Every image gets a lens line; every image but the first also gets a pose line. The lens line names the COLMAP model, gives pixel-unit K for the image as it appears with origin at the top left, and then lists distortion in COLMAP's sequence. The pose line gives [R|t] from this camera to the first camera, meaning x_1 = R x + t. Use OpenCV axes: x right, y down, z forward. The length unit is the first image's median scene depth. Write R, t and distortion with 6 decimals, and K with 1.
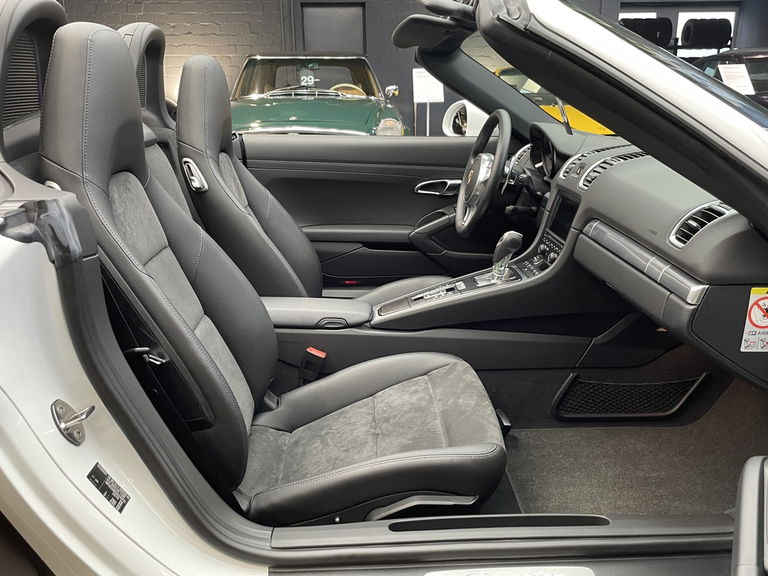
lens RADIAL K [[679.0, 0, 387.9], [0, 679.0, 286.6], [0, 0, 1]] dist [0.106150, -0.158211]
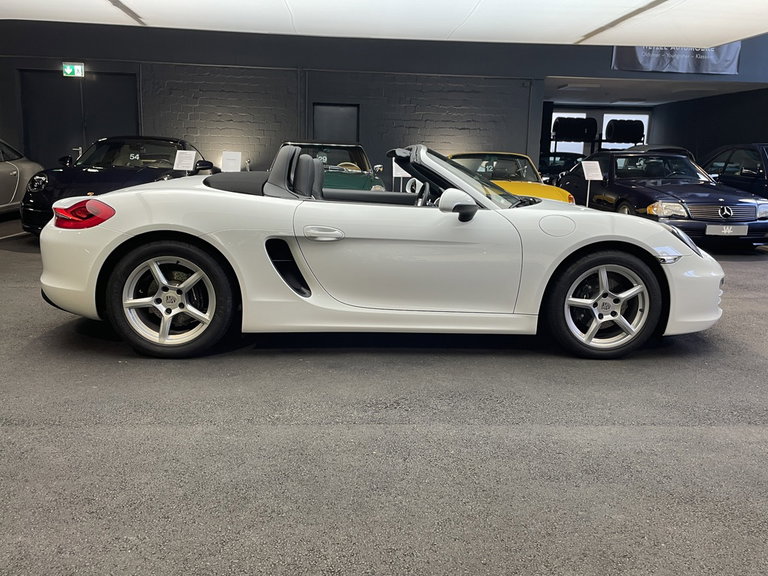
lens RADIAL K [[679.0, 0, 387.9], [0, 679.0, 286.6], [0, 0, 1]] dist [0.106150, -0.158211]
pose [[0.998748, 0.033345, 0.037287, -0.020325], [-0.029521, 0.994670, -0.098789, 0.123868], [-0.040382, 0.097564, 0.994410, -0.477659]]
